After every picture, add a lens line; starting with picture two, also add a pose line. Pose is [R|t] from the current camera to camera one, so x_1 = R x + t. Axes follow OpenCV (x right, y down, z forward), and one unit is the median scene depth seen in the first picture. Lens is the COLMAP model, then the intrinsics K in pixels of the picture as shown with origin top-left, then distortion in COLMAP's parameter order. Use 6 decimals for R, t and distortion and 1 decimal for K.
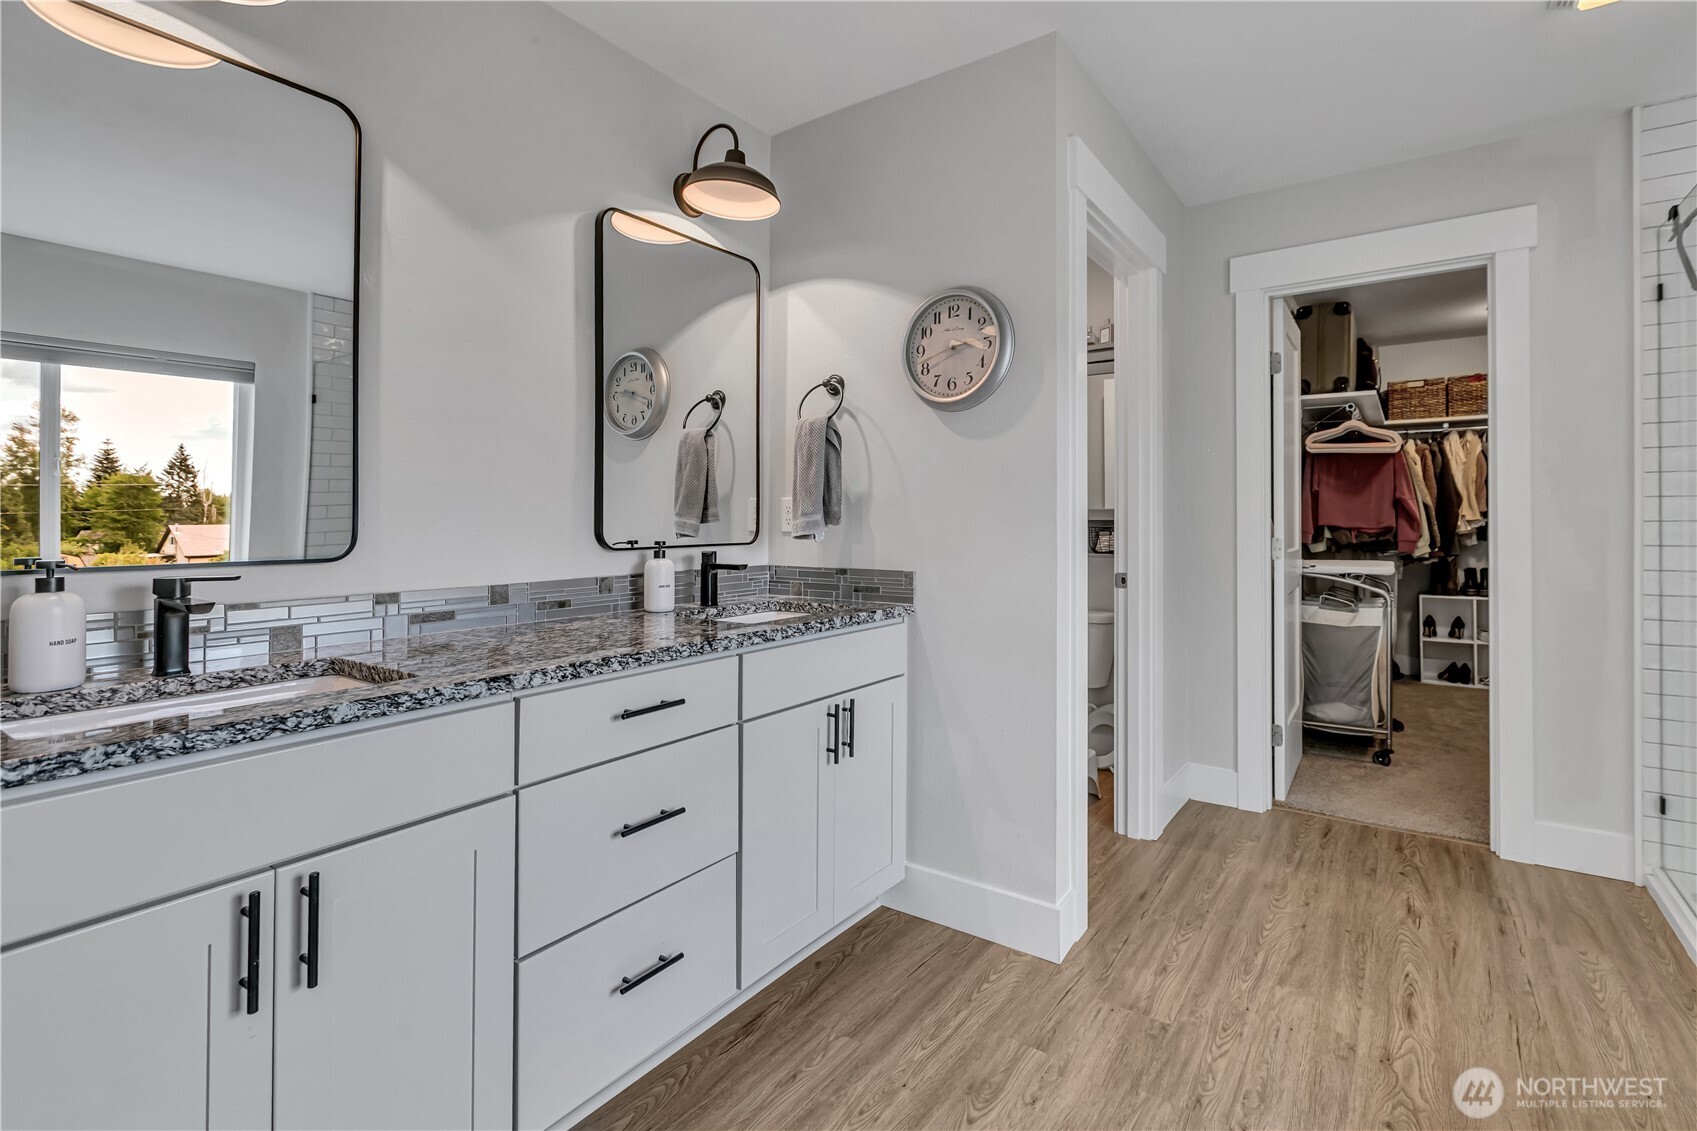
lens RADIAL K [[802.2, 0, 879.6], [0, 802.2, 527.5], [0, 0, 1]] dist [0.000231, 0.000280]
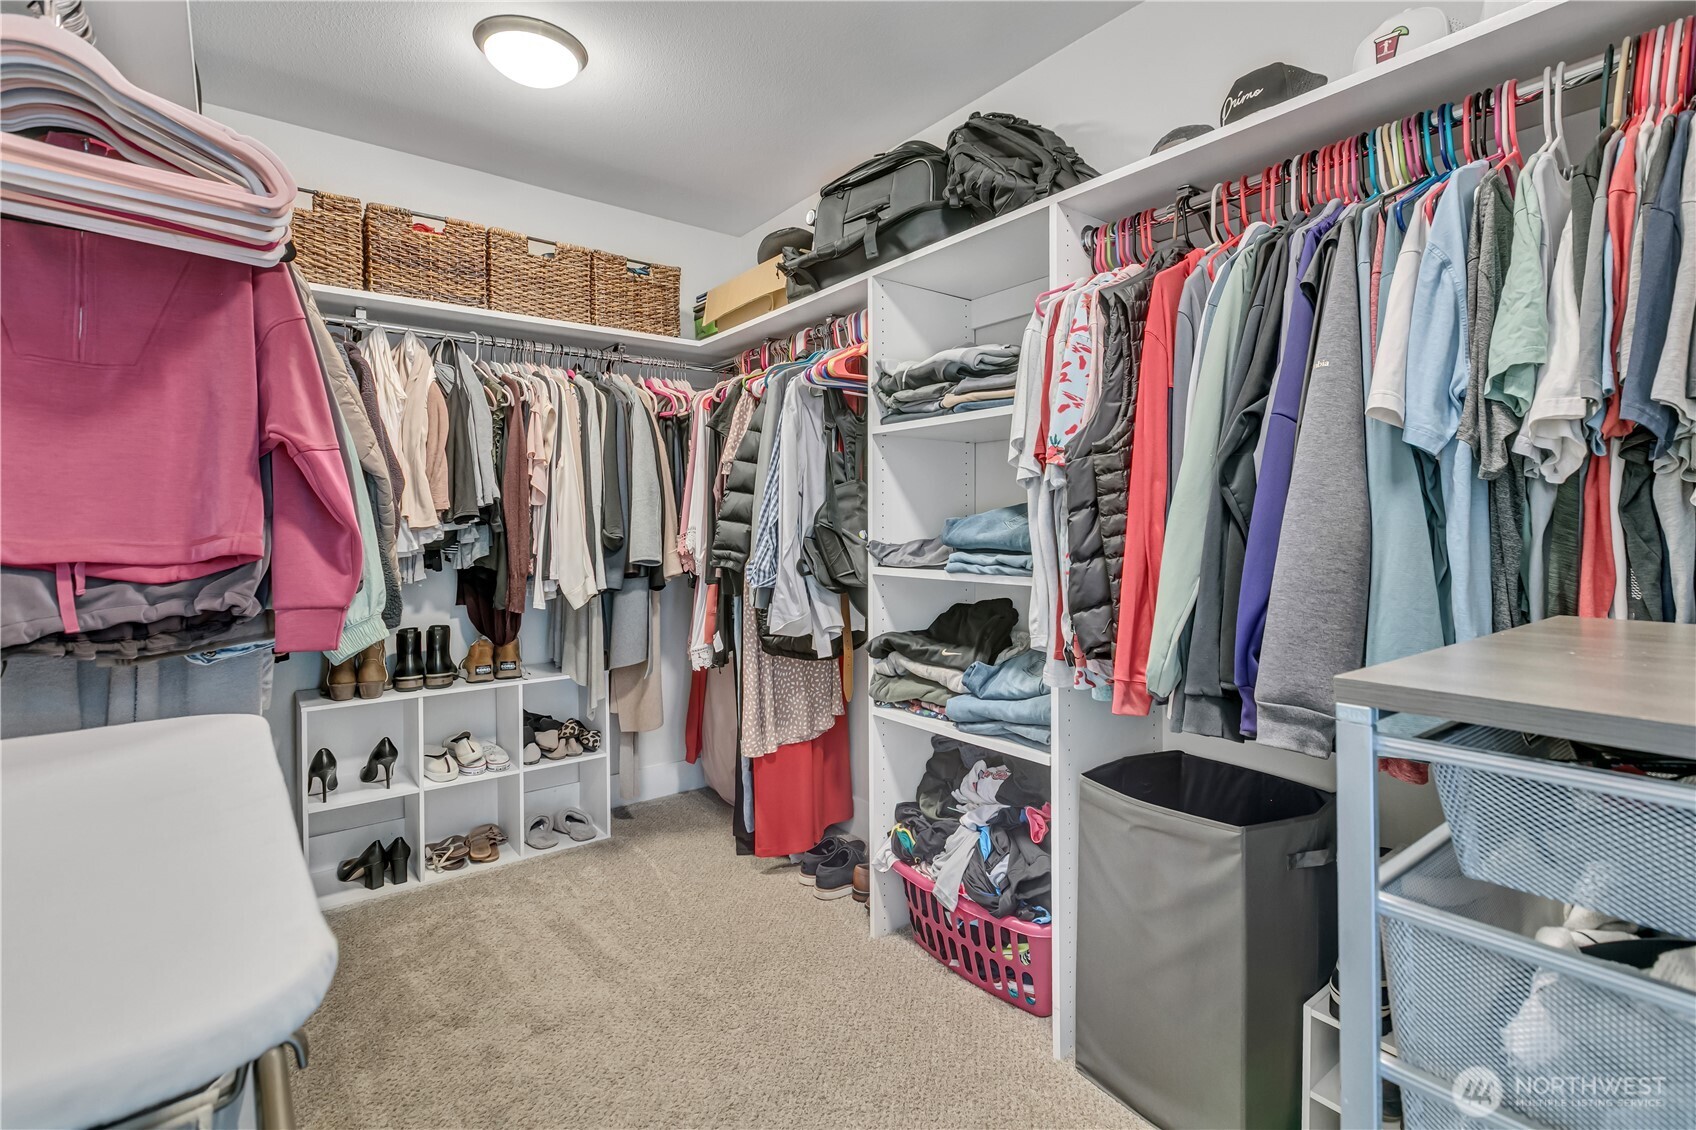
lens RADIAL K [[795.3, 0, 866.6], [0, 795.3, 528.5], [0, 0, 1]] dist [0.000031, -0.000032]
pose [[0.305678, 0.004404, 0.952125, 0.387687], [0.002000, 0.999984, -0.005268, -0.005974], [-0.952133, 0.003514, 0.305664, 0.623319]]
